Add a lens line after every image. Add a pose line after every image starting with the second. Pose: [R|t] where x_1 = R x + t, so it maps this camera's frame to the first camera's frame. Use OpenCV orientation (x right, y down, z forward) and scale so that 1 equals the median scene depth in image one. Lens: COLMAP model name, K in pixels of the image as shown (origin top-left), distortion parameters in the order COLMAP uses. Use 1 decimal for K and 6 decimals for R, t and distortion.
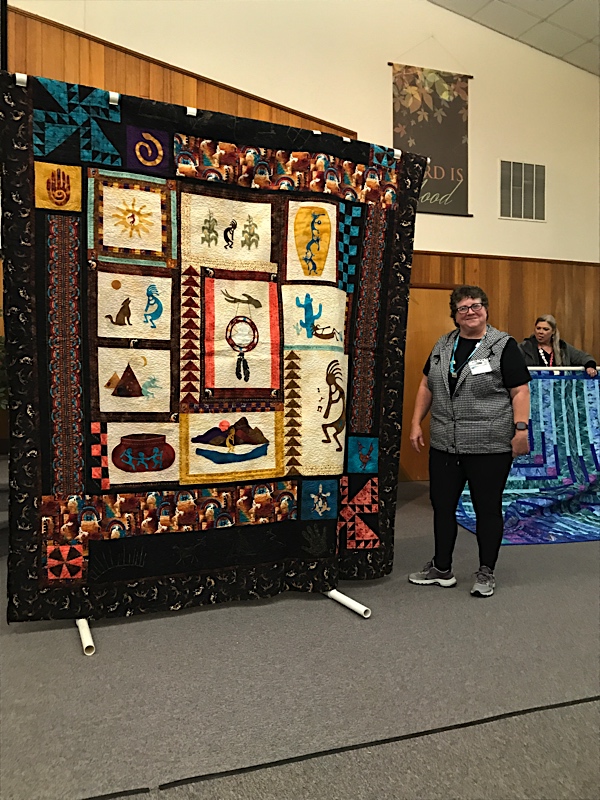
lens RADIAL K [[698.9, 0, 302.2], [0, 698.9, 400.4], [0, 0, 1]] dist [-0.001096, 0.023177]
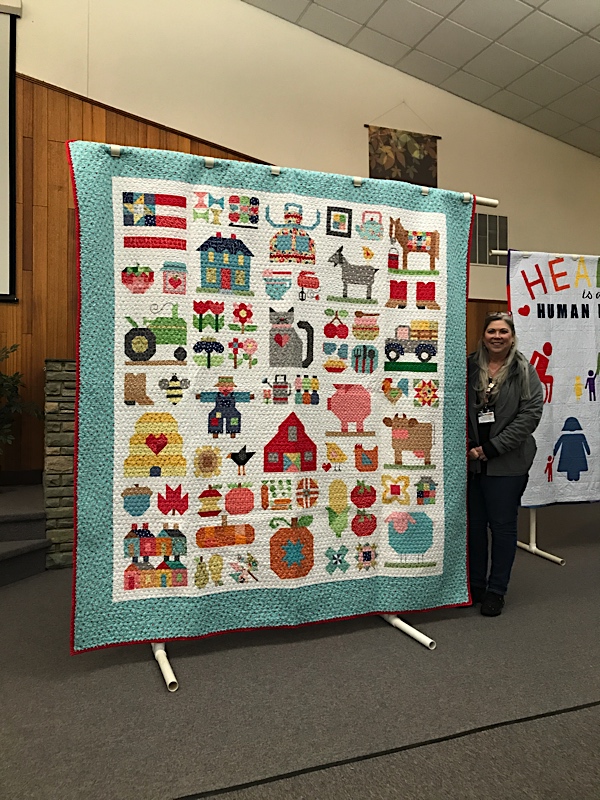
lens RADIAL K [[652.4, 0, 307.4], [0, 652.4, 400.2], [0, 0, 1]] dist [0.024339, -0.022698]
pose [[0.999558, -0.006158, 0.029094, 0.000091], [0.007256, 0.999260, -0.037776, -0.026161], [-0.028840, 0.037971, 0.998863, -0.034223]]
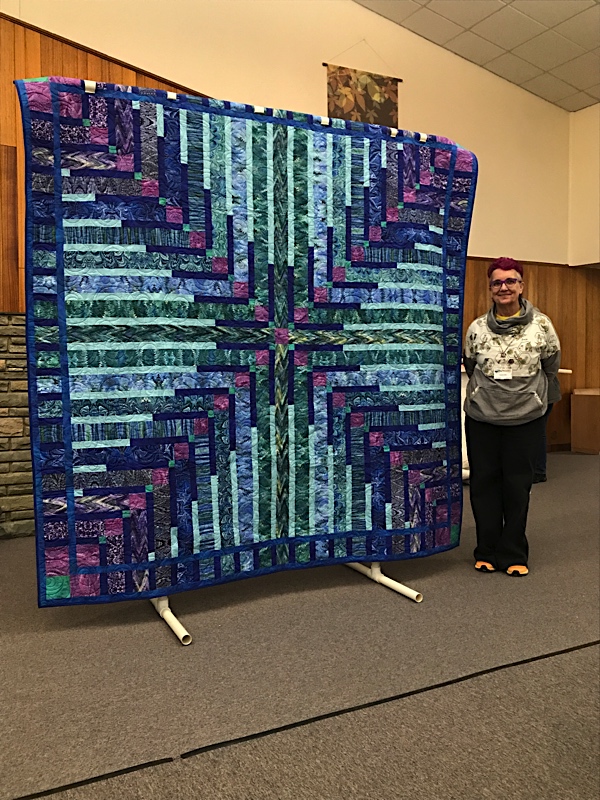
lens RADIAL K [[698.9, 0, 304.0], [0, 698.9, 400.4], [0, 0, 1]] dist [-0.001096, 0.023177]
pose [[0.992089, -0.014332, 0.124712, -0.104678], [0.012531, 0.999806, 0.015218, -0.007273], [-0.124906, -0.013535, 0.992076, -0.062398]]
